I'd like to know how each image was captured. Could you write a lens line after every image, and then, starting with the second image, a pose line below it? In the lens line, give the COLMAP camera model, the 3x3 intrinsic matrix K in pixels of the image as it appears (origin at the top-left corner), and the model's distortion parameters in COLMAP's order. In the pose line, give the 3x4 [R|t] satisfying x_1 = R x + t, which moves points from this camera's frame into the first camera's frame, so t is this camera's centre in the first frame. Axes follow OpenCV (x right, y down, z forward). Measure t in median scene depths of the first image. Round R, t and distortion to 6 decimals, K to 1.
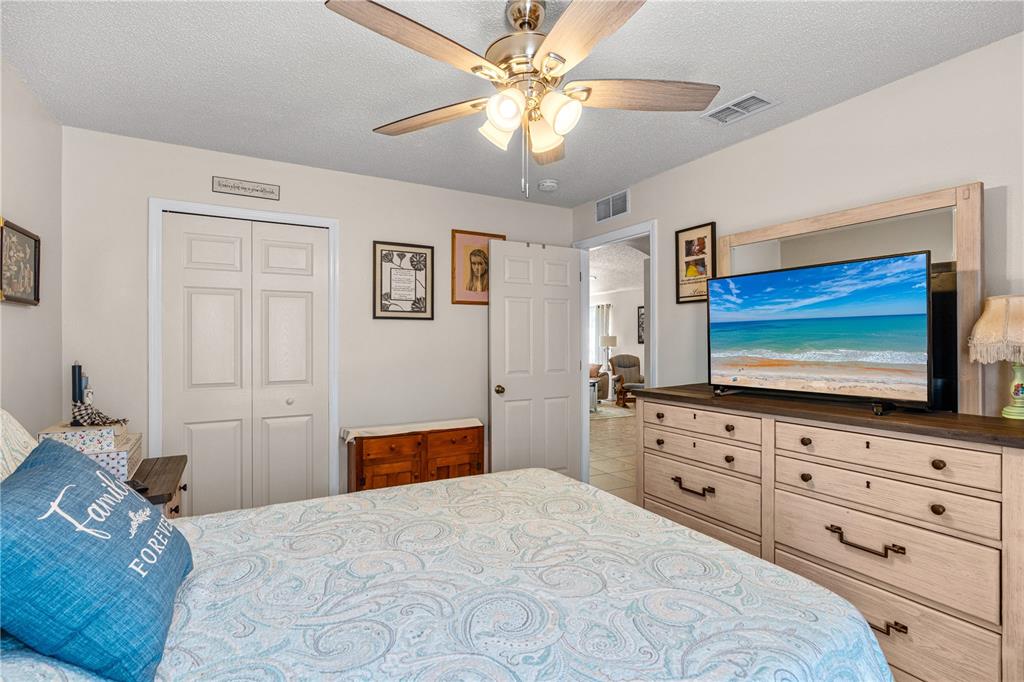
lens RADIAL K [[470.0, 0, 510.9], [0, 470.0, 344.1], [0, 0, 1]] dist [-0.004563, 0.000119]
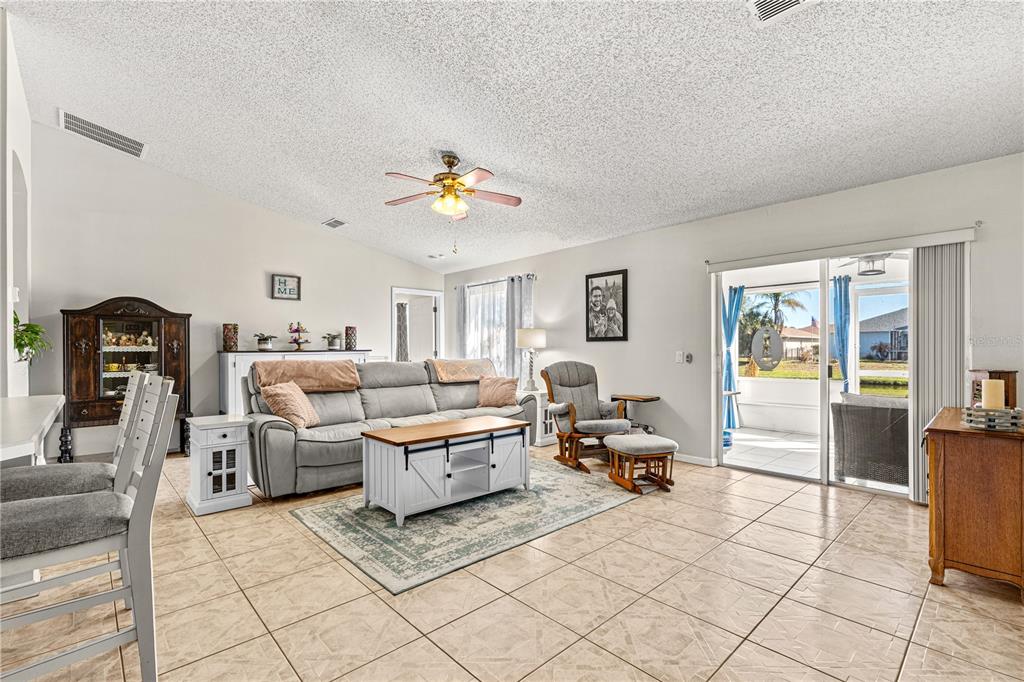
lens RADIAL K [[470.0, 0, 517.2], [0, 470.0, 348.1], [0, 0, 1]] dist [-0.004563, 0.000119]
pose [[0.968633, -0.008735, 0.248343, 0.056030], [0.010494, 0.999928, -0.005761, 0.009718], [-0.248275, 0.008187, 0.968655, 0.512440]]
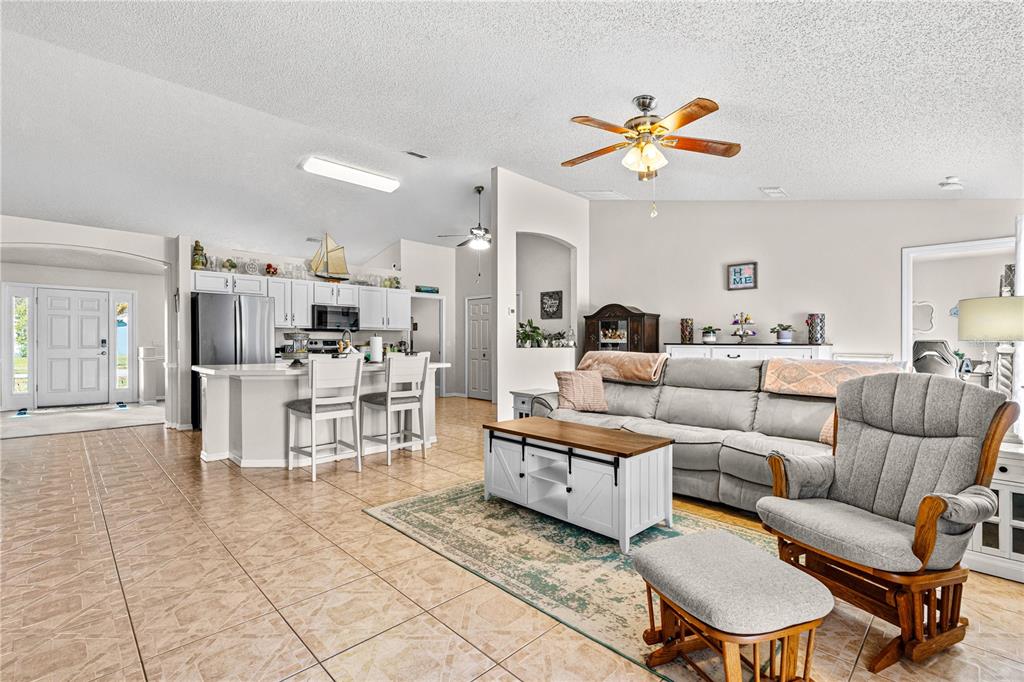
lens RADIAL K [[470.0, 0, 522.0], [0, 470.0, 343.2], [0, 0, 1]] dist [-0.004563, 0.000119]
pose [[0.269965, -0.000969, -0.962870, 0.440831], [-0.008401, 0.999959, -0.003361, 0.009985], [0.962833, 0.008996, 0.269946, 0.795040]]
